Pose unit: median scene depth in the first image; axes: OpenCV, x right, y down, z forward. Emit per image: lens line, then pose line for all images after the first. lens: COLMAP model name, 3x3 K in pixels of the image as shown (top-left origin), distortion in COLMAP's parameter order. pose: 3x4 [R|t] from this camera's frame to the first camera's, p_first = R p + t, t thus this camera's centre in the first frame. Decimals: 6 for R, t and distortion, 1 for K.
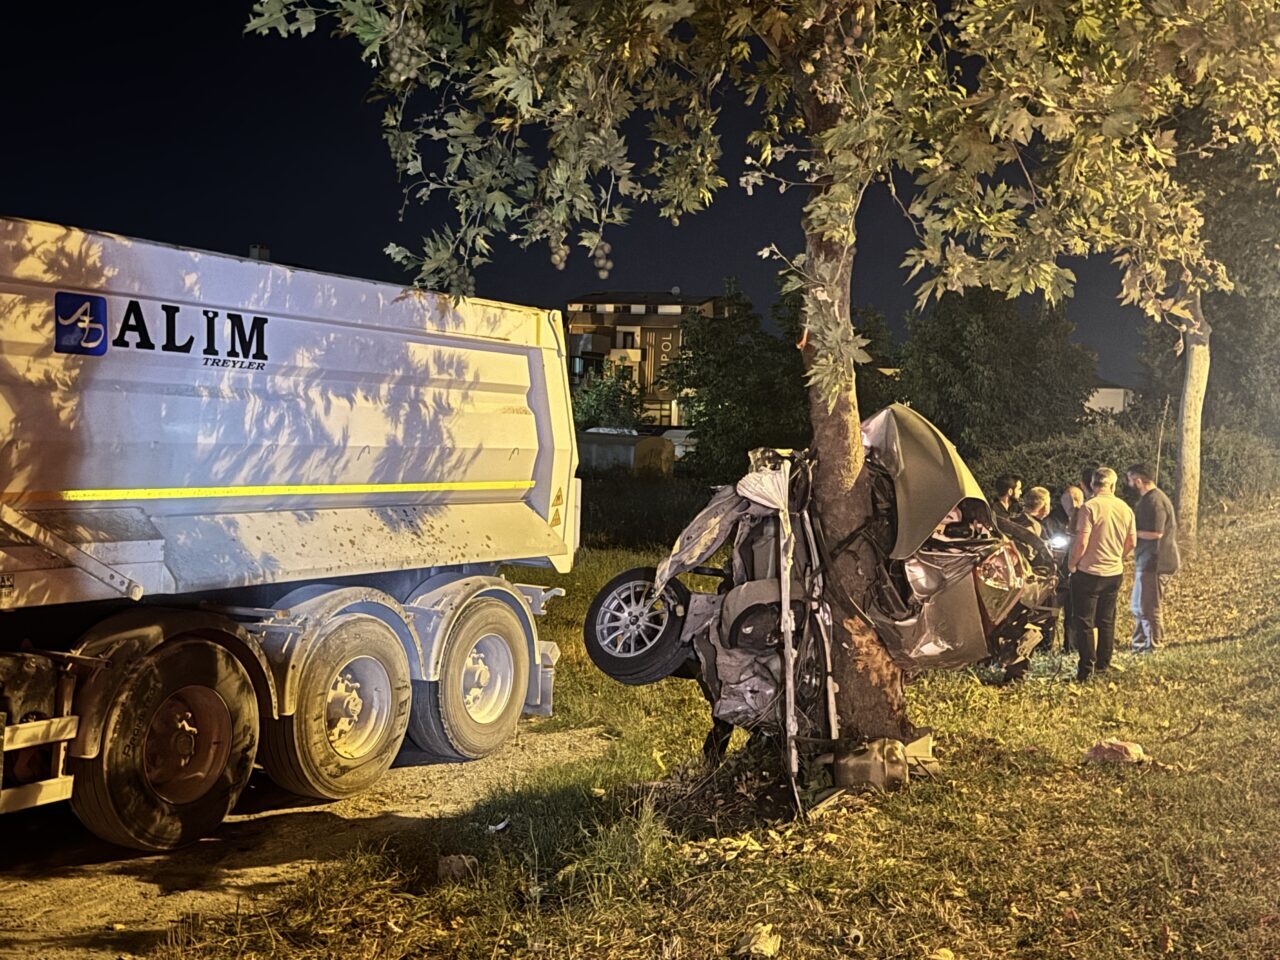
lens RADIAL K [[1527.5, 0, 640.0], [0, 1527.5, 480.0], [0, 0, 1]] dist [-0.012522, -0.007819]
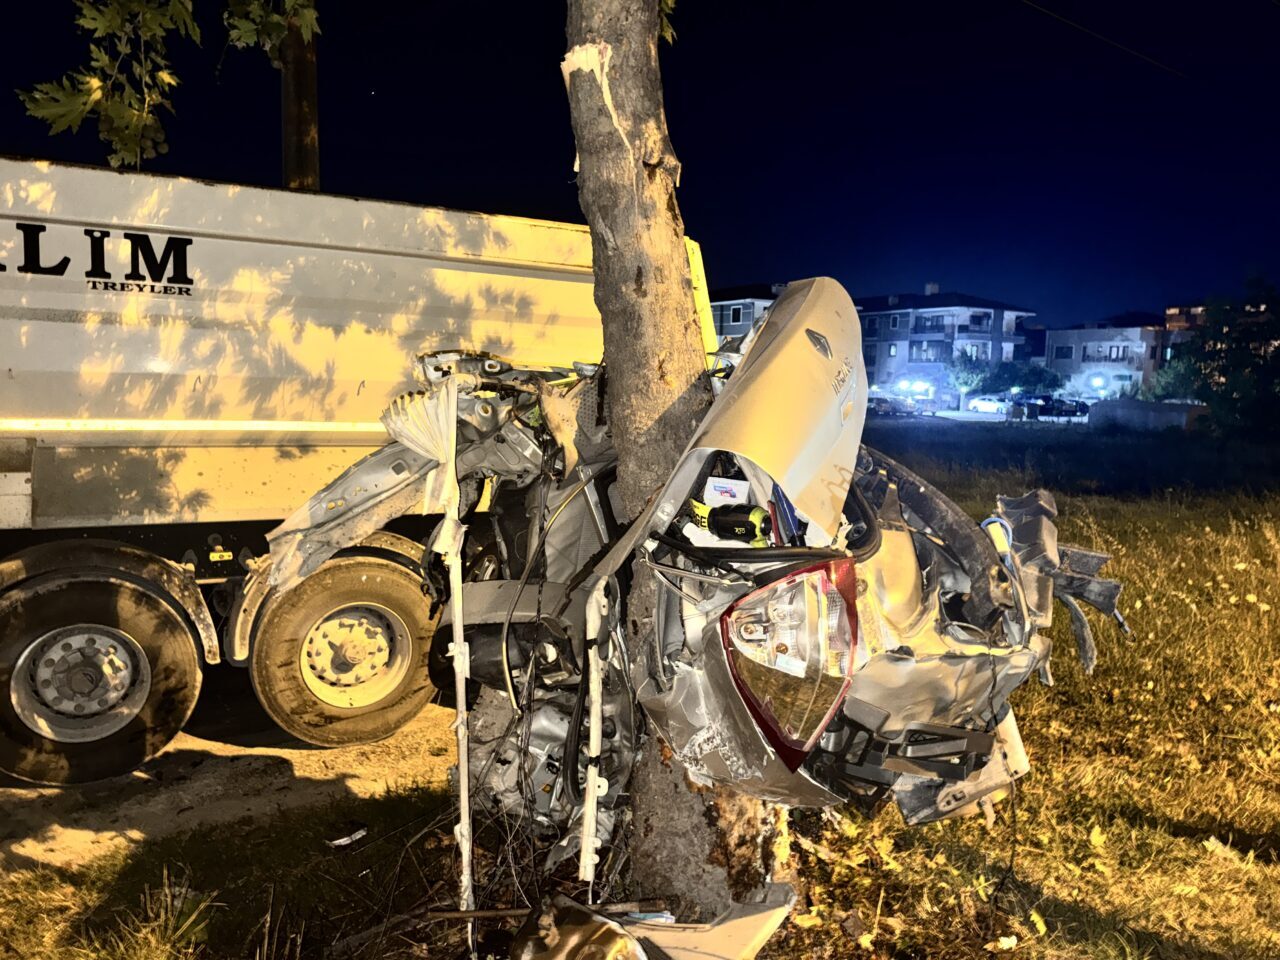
lens RADIAL K [[899.4, 0, 640.0], [0, 899.4, 480.0], [0, 0, 1]] dist [0.071421, -0.122186]
pose [[0.821716, 0.045811, -0.568053, 0.304675], [-0.018553, 0.998386, 0.053677, 0.006182], [0.569595, -0.033568, 0.821240, 0.698936]]
